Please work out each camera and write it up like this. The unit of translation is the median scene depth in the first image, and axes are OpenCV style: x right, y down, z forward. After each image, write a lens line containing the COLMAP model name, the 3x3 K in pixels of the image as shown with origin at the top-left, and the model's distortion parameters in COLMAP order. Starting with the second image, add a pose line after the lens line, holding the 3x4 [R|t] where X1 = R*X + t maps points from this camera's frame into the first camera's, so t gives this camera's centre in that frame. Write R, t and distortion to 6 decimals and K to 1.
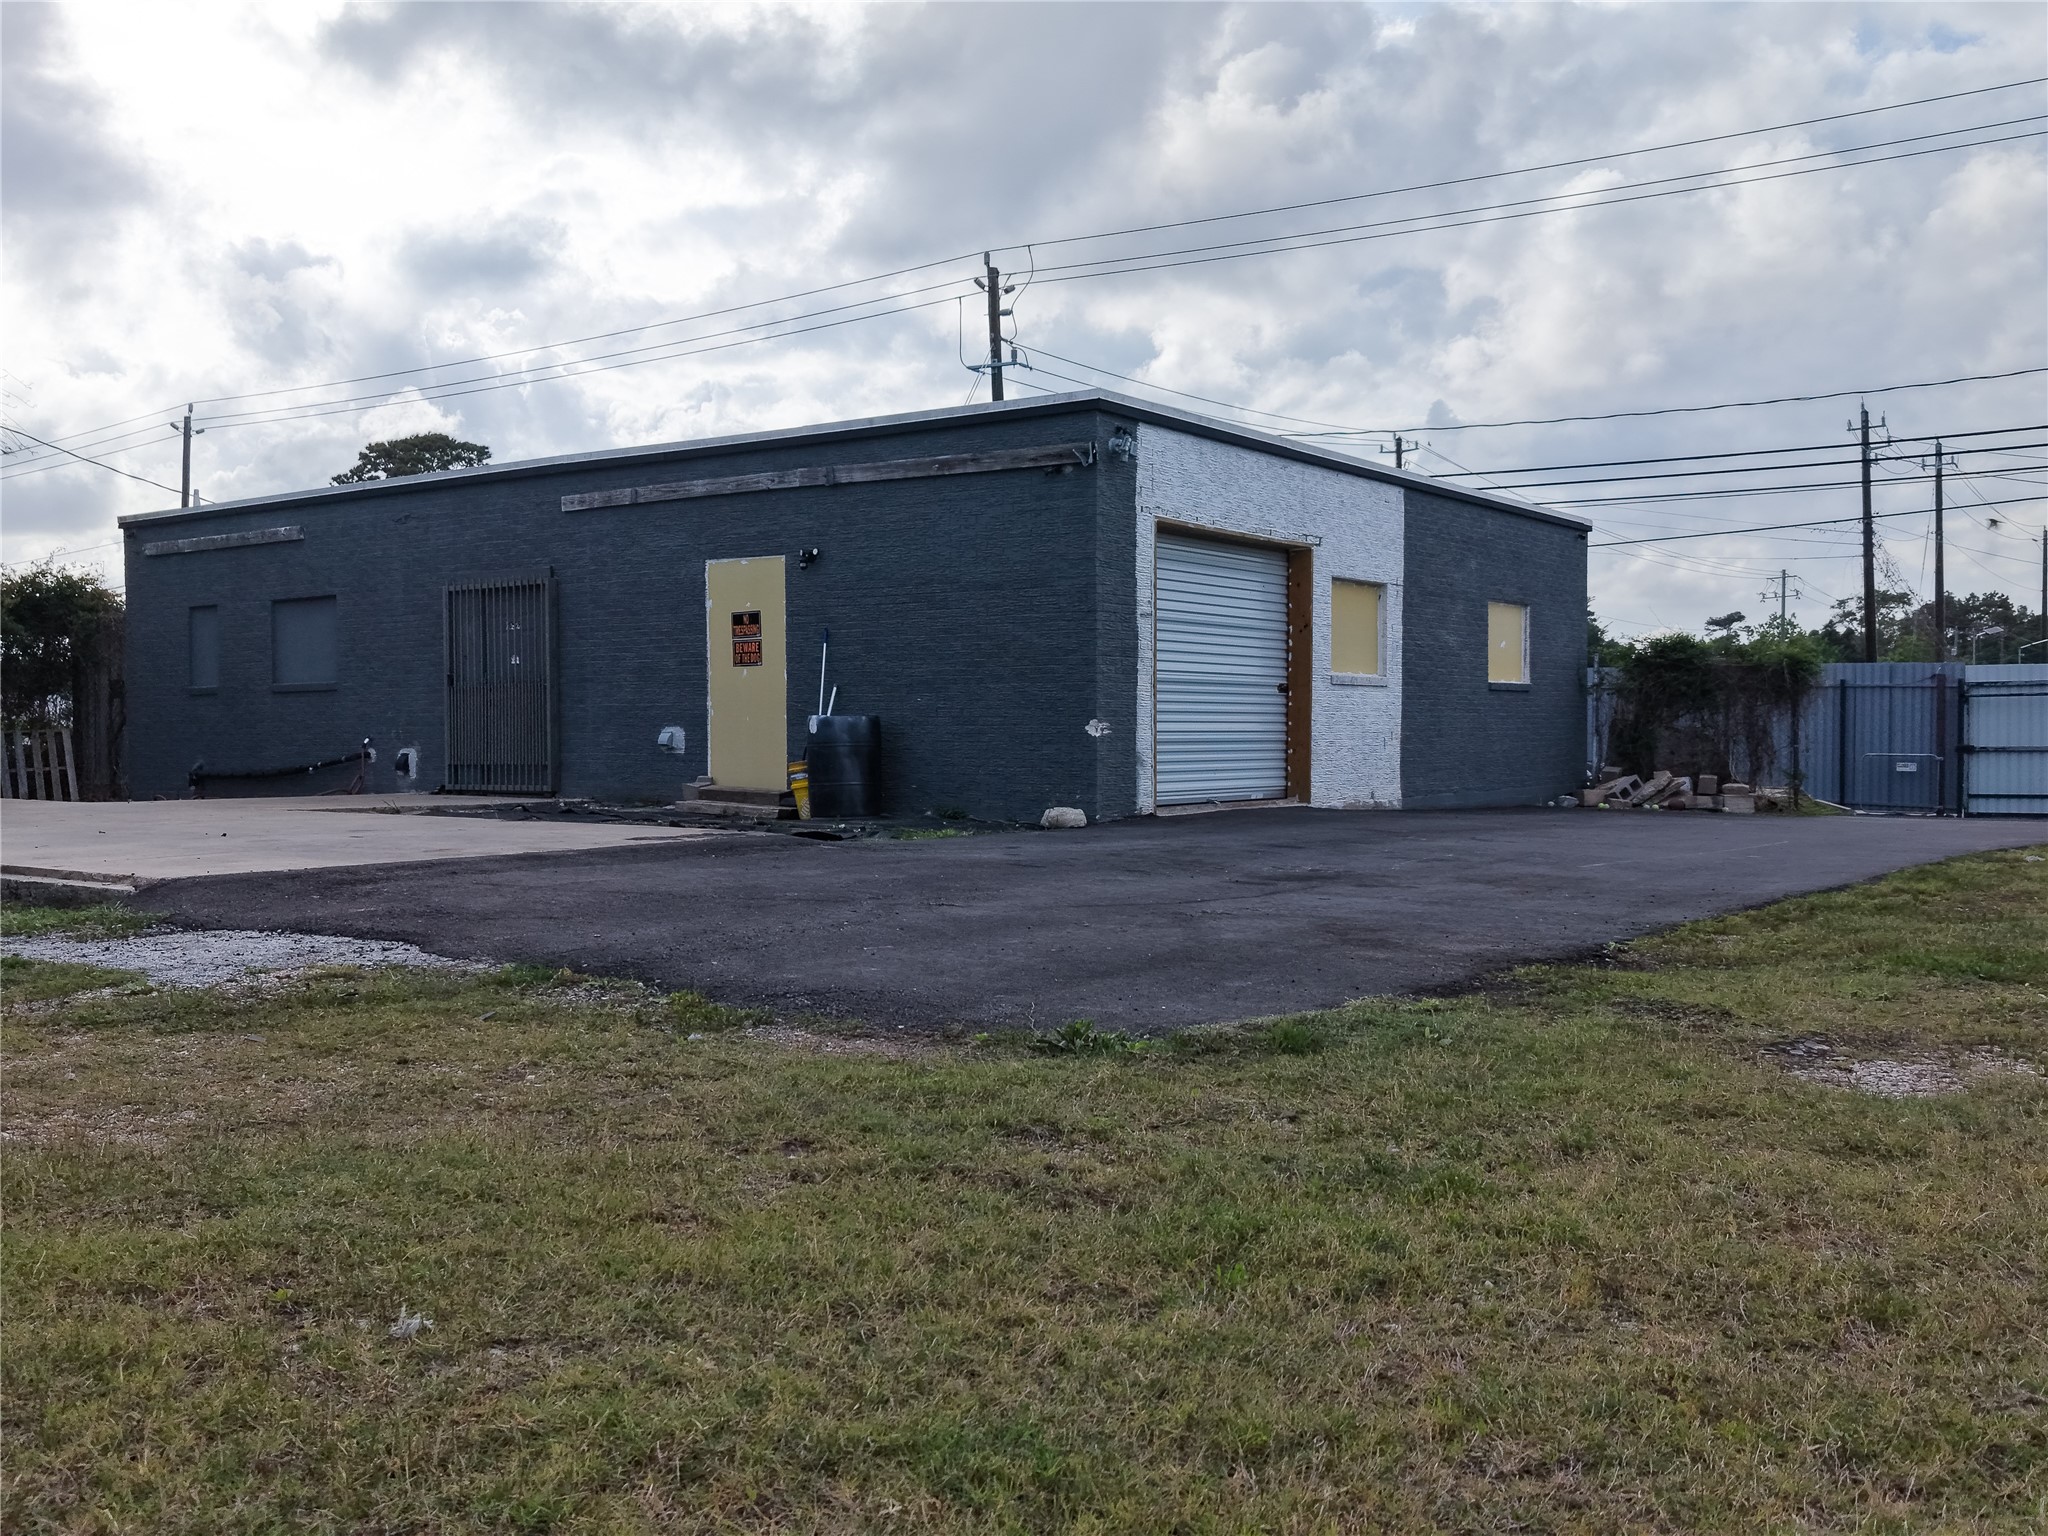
lens RADIAL K [[1905.9, 0, 1024.0], [0, 1905.9, 768.0], [0, 0, 1]] dist [0.098083, -0.213749]
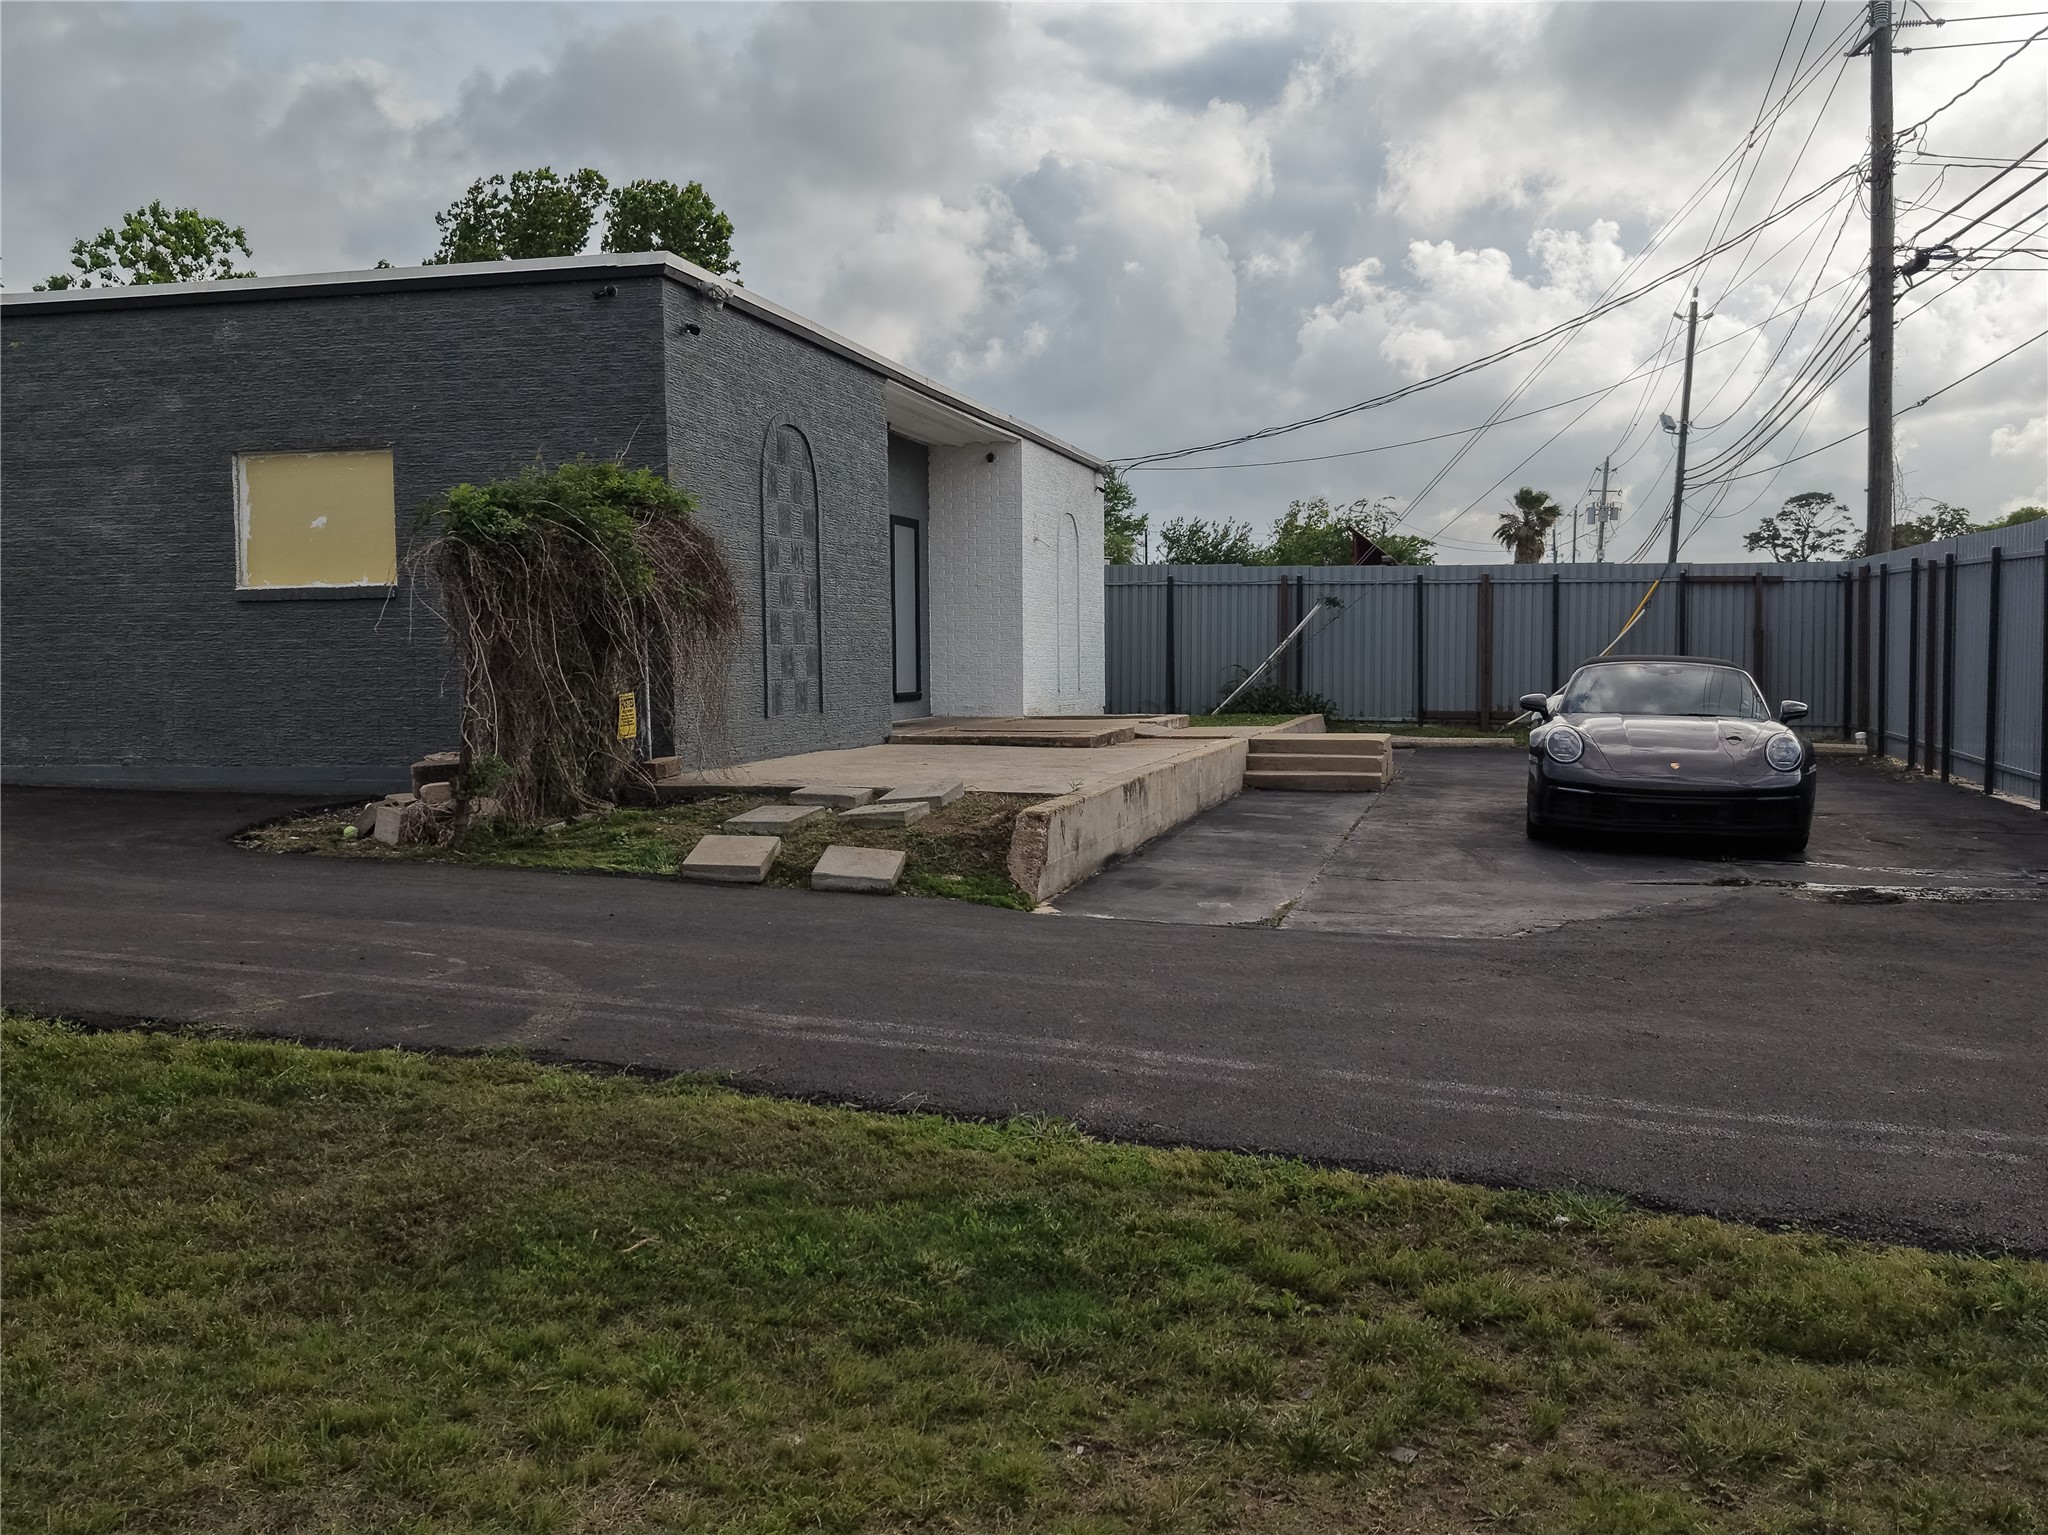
lens RADIAL K [[1905.9, 0, 1024.0], [0, 1905.9, 767.5], [0, 0, 1]] dist [0.098083, -0.213749]
pose [[0.353961, 0.042083, -0.934313, 1.080388], [-0.001626, 0.999013, 0.044382, -0.017391], [0.935259, -0.014190, 0.353681, 1.205825]]
